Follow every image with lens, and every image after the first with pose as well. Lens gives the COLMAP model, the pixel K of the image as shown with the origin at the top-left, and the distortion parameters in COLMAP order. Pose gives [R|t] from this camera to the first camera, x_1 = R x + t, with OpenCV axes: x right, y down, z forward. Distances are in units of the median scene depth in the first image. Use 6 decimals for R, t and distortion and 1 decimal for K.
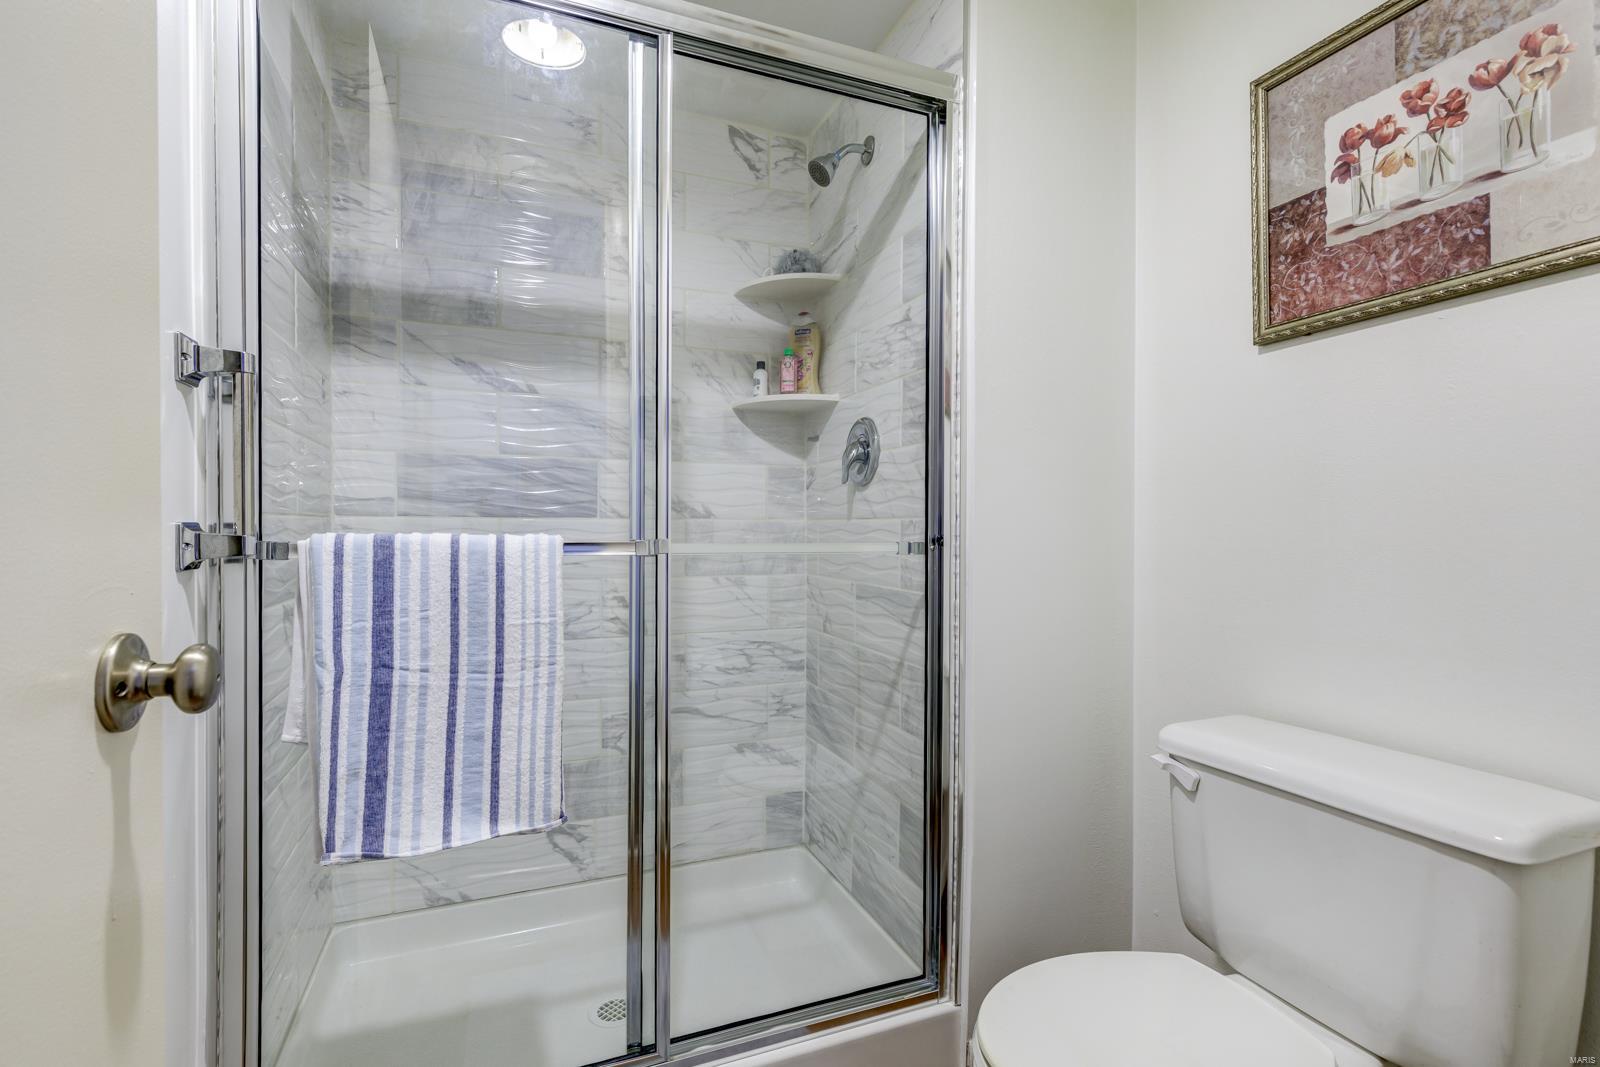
lens RADIAL K [[758.8, 0, 800.0], [0, 758.8, 533.5], [0, 0, 1]] dist [-0.001891, 0.000061]
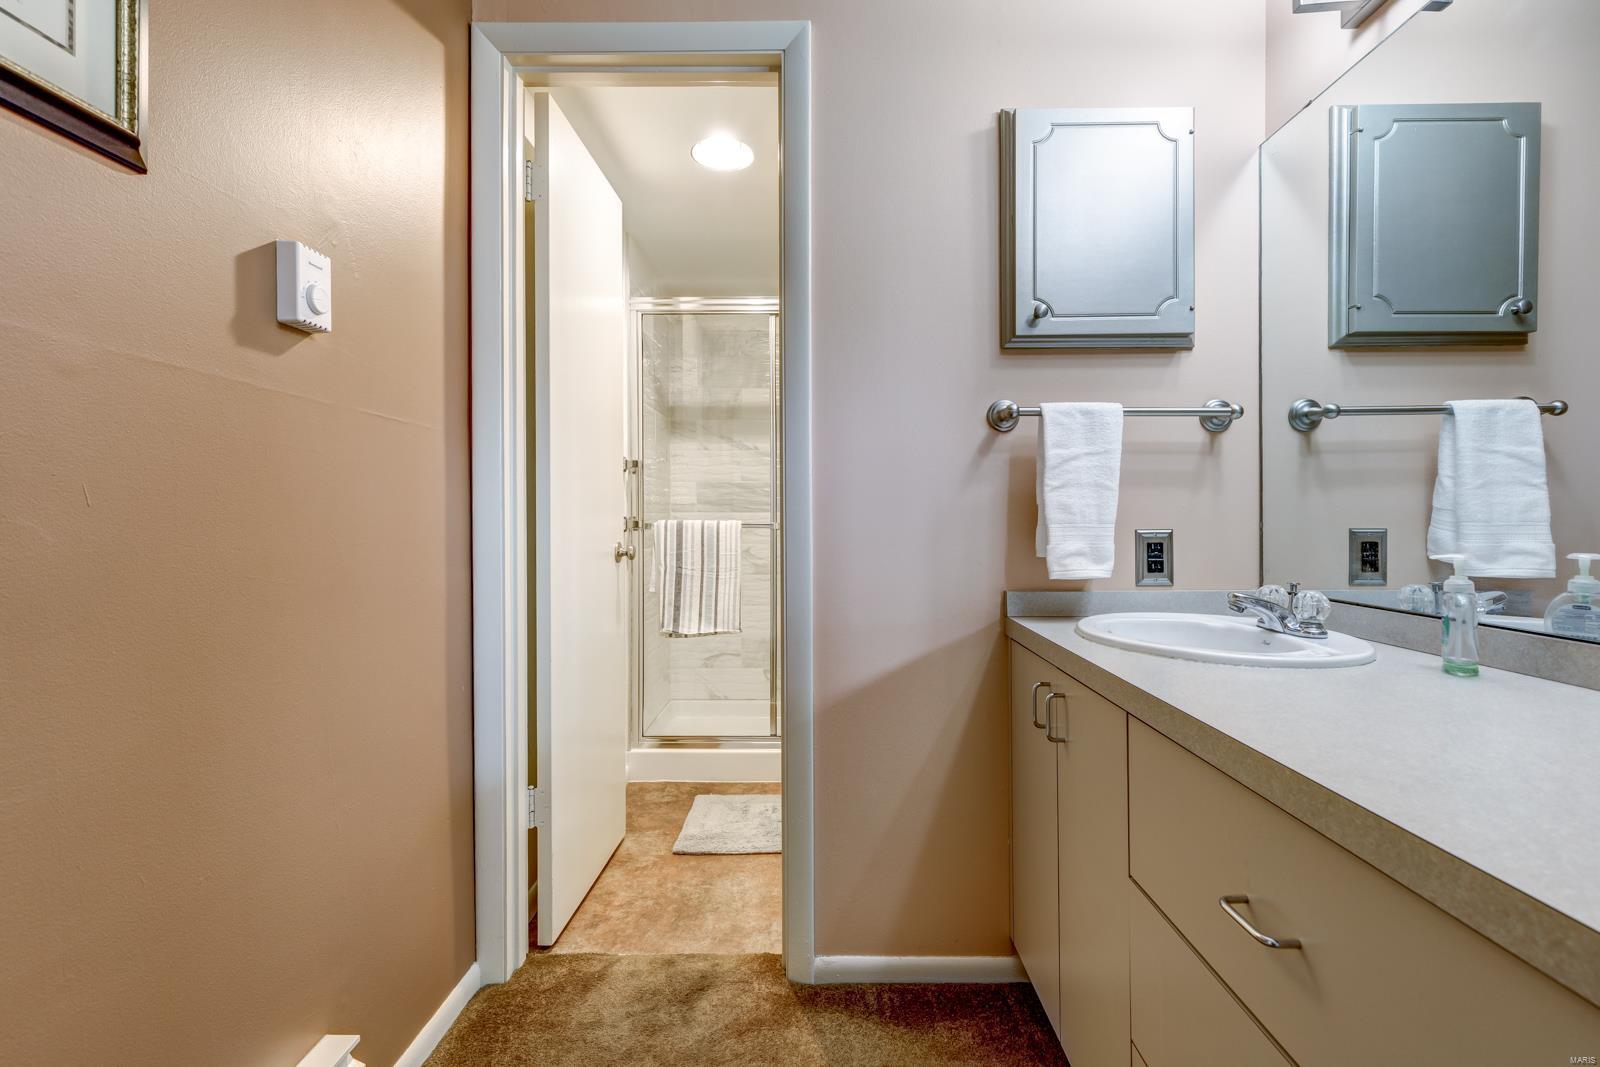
lens RADIAL K [[726.4, 0, 798.8], [0, 726.4, 528.2], [0, 0, 1]] dist [0.018634, 0.000168]
pose [[0.918175, 0.005415, -0.396139, 0.915058], [-0.001128, 0.999938, 0.011054, -0.001135], [0.396174, -0.009703, 0.918124, -1.286432]]
